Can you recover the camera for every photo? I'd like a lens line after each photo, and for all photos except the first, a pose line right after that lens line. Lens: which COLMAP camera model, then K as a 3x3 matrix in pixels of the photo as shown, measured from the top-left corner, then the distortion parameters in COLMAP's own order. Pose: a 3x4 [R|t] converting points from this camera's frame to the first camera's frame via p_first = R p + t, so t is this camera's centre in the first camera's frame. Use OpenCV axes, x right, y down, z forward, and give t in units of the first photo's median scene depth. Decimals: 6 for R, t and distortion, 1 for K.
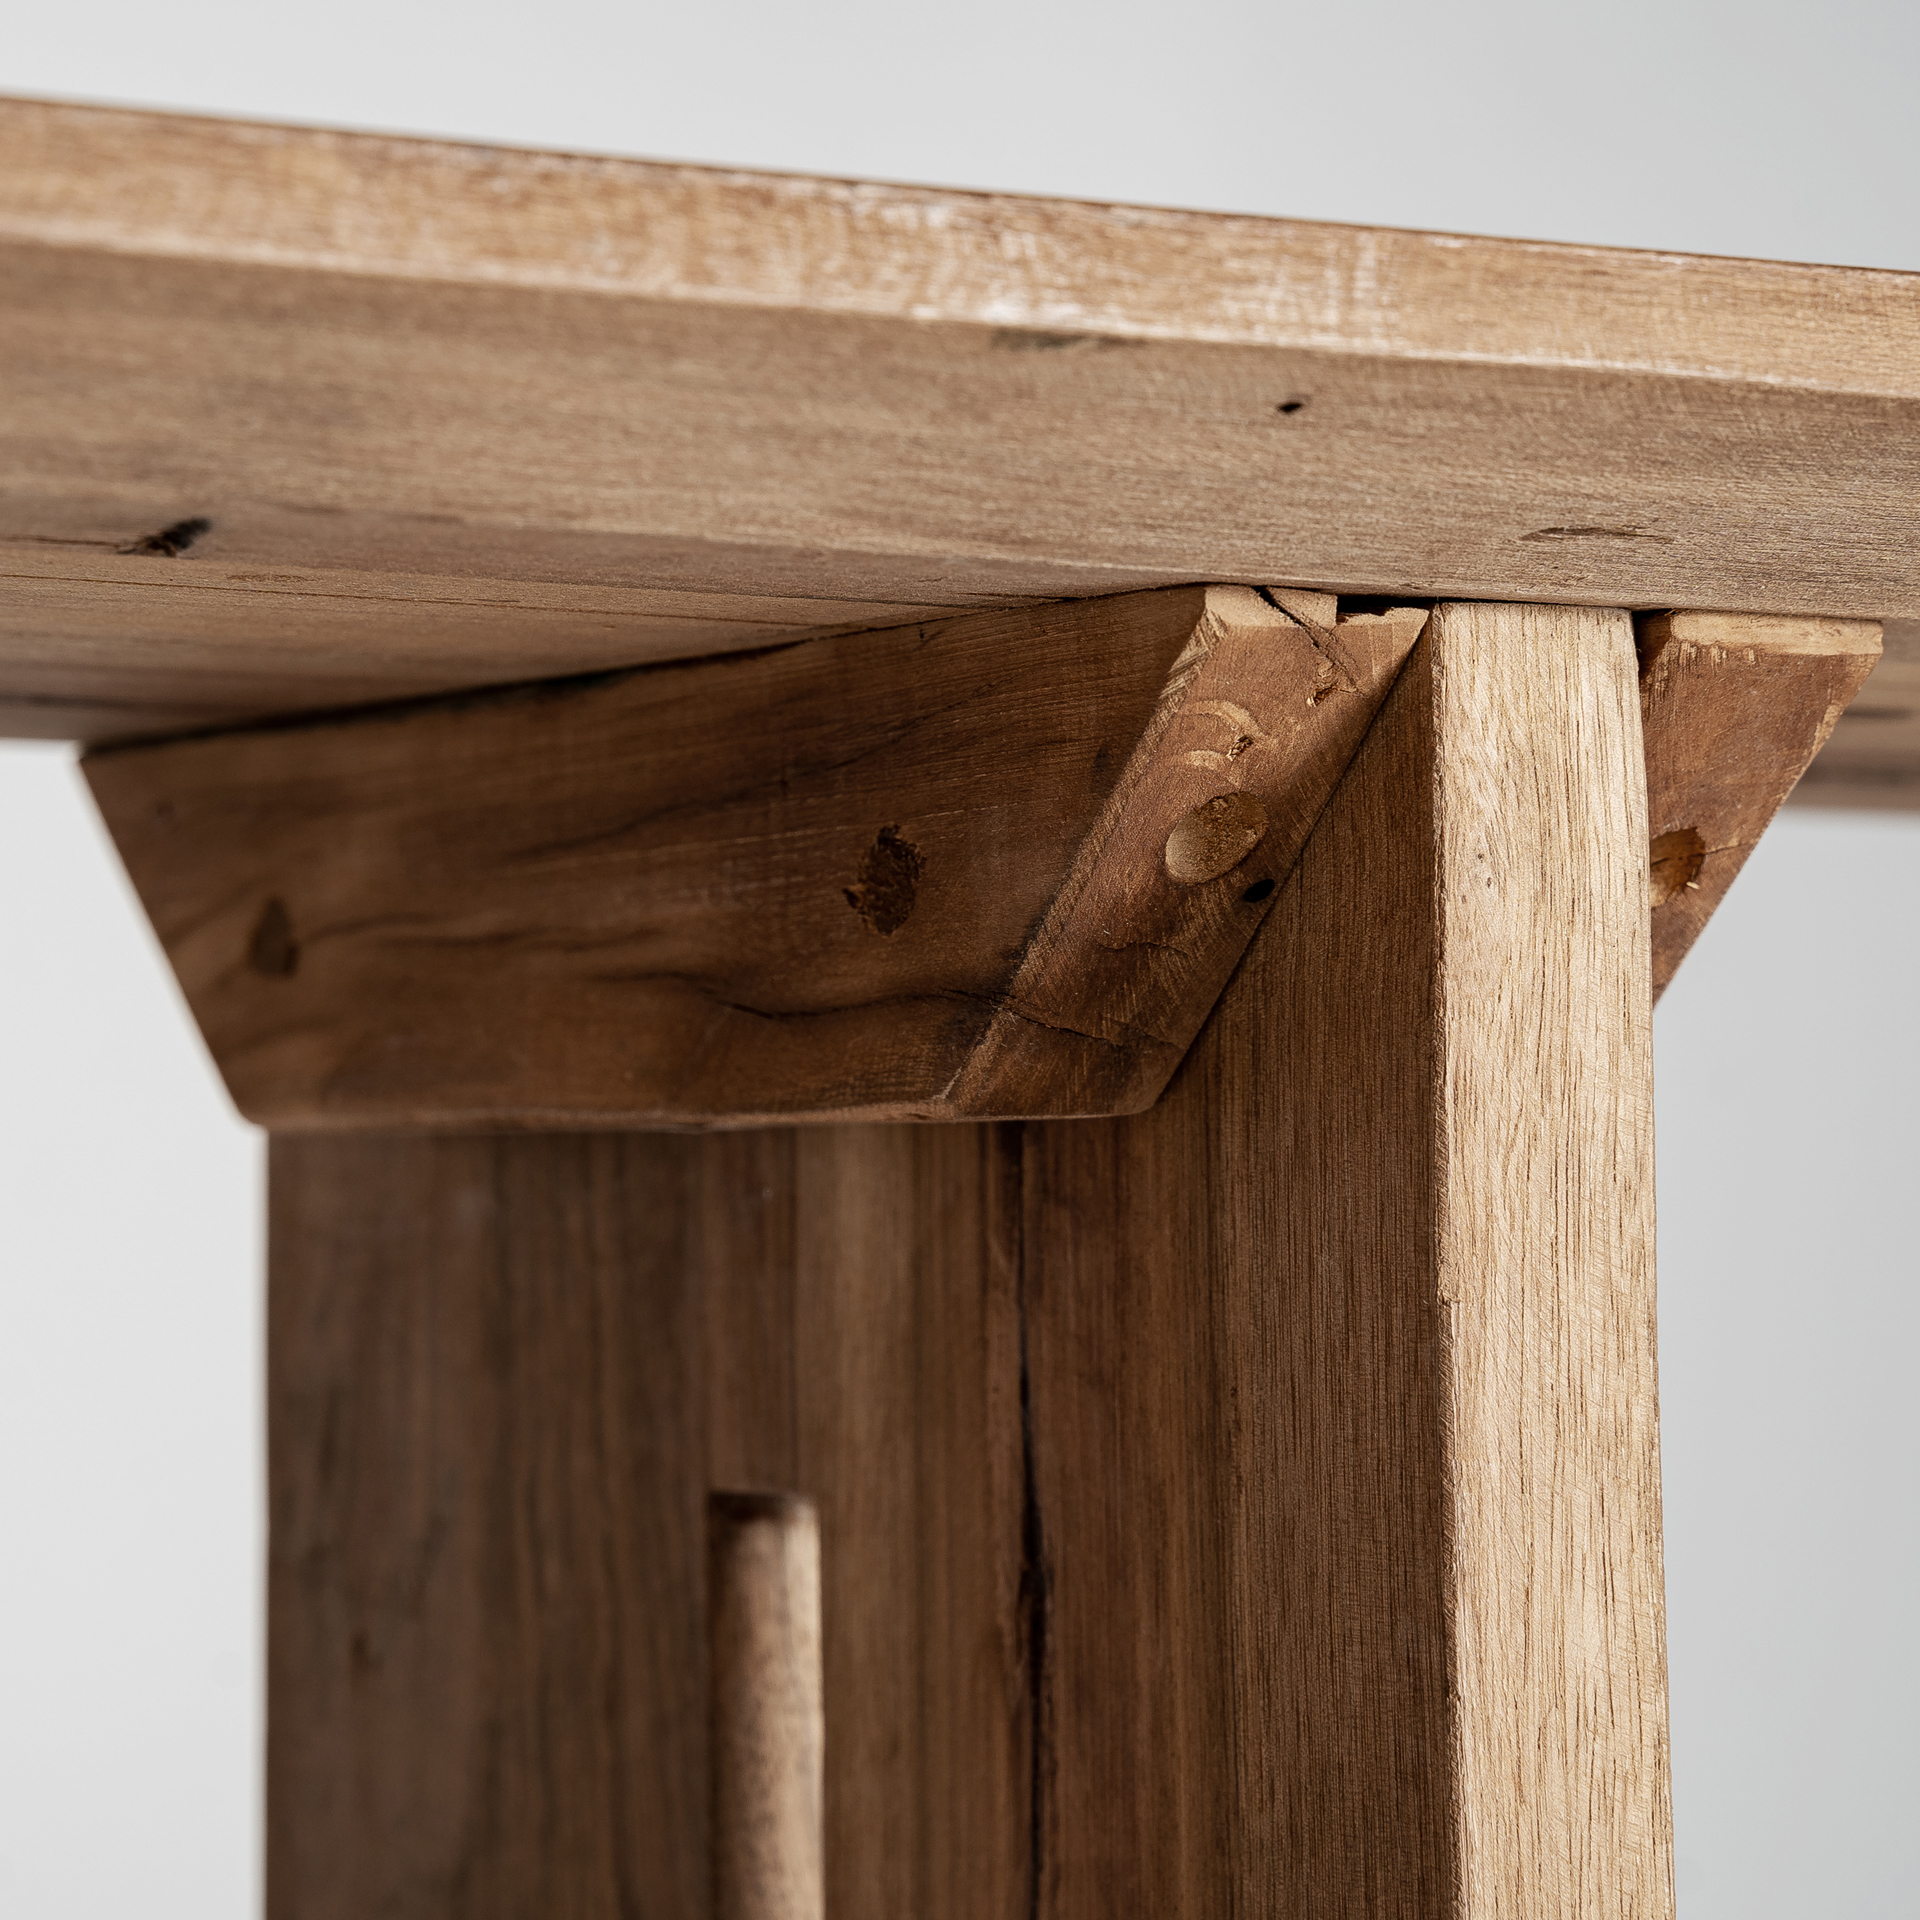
lens RADIAL K [[6404.1, 0, 871.1], [0, 6404.1, 1040.0], [0, 0, 1]] dist [0.313561, 0.000000]
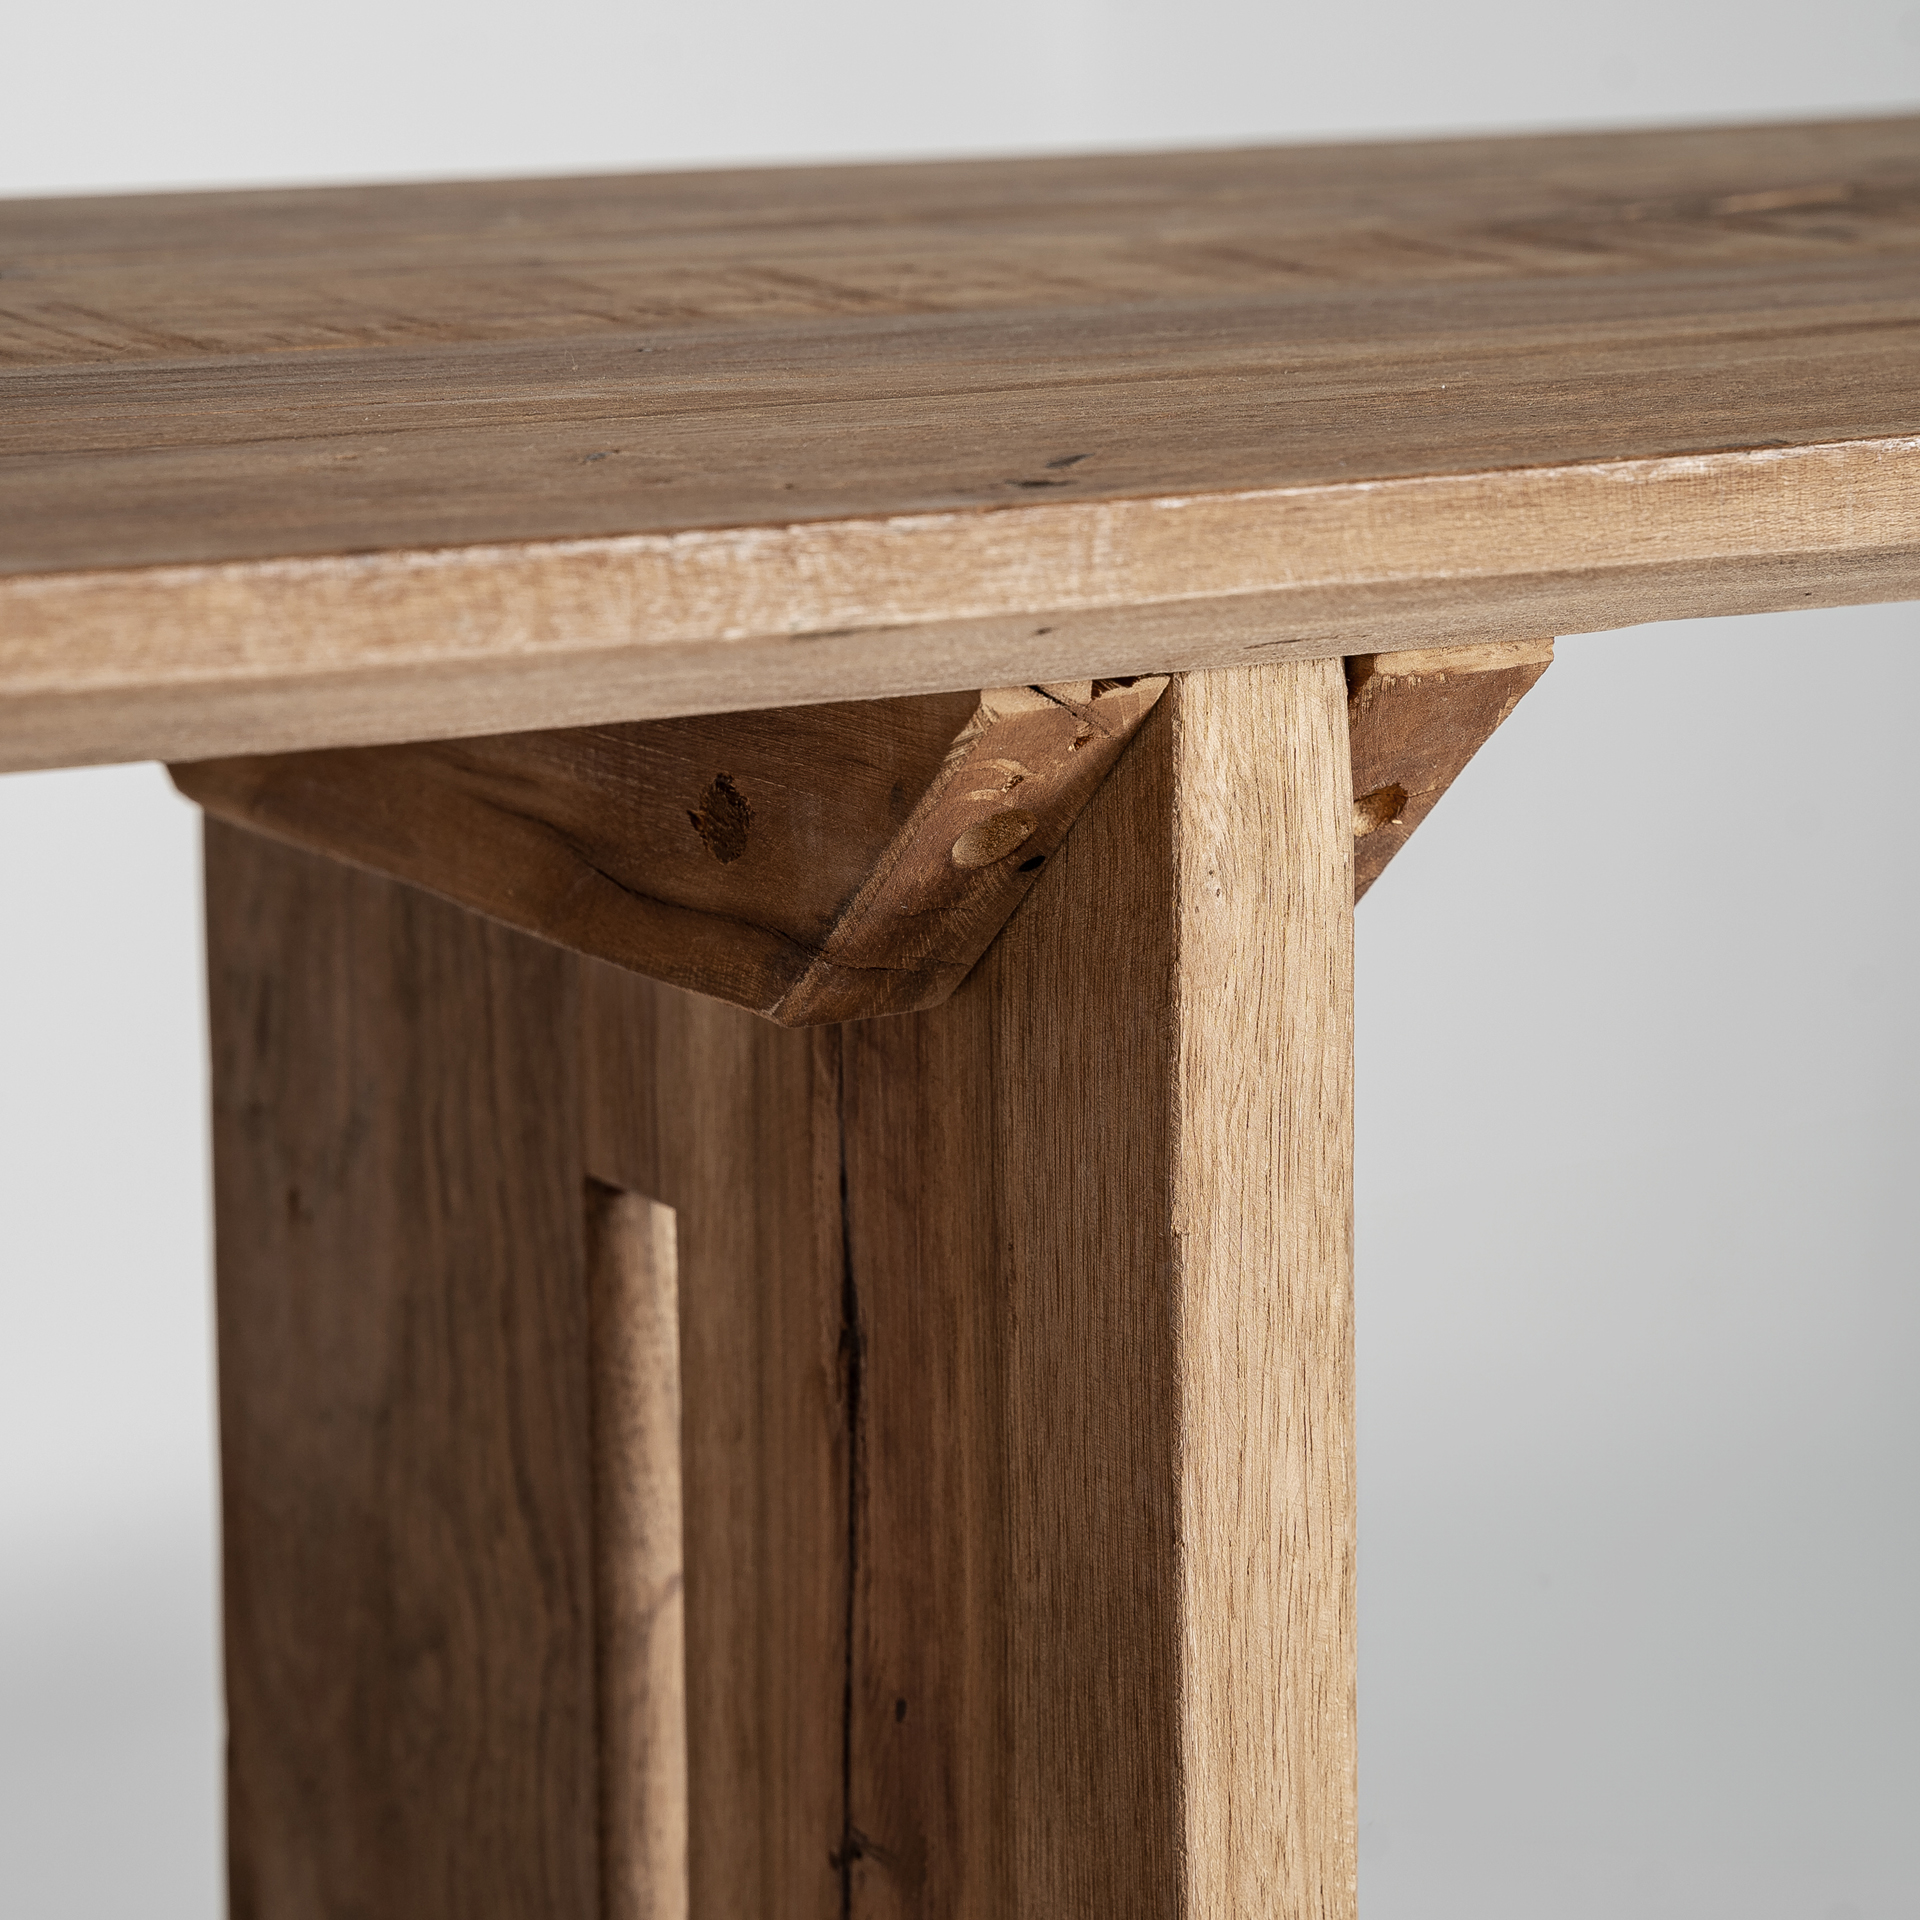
lens RADIAL K [[6404.1, 0, 981.6], [0, 6404.1, 887.3], [0, 0, 1]] dist [0.313561, 0.000000]
pose [[0.999691, -0.002787, 0.024715, 0.021789], [-0.003361, 0.969448, 0.245272, -0.315920], [-0.024644, -0.245280, 0.969139, -0.161790]]
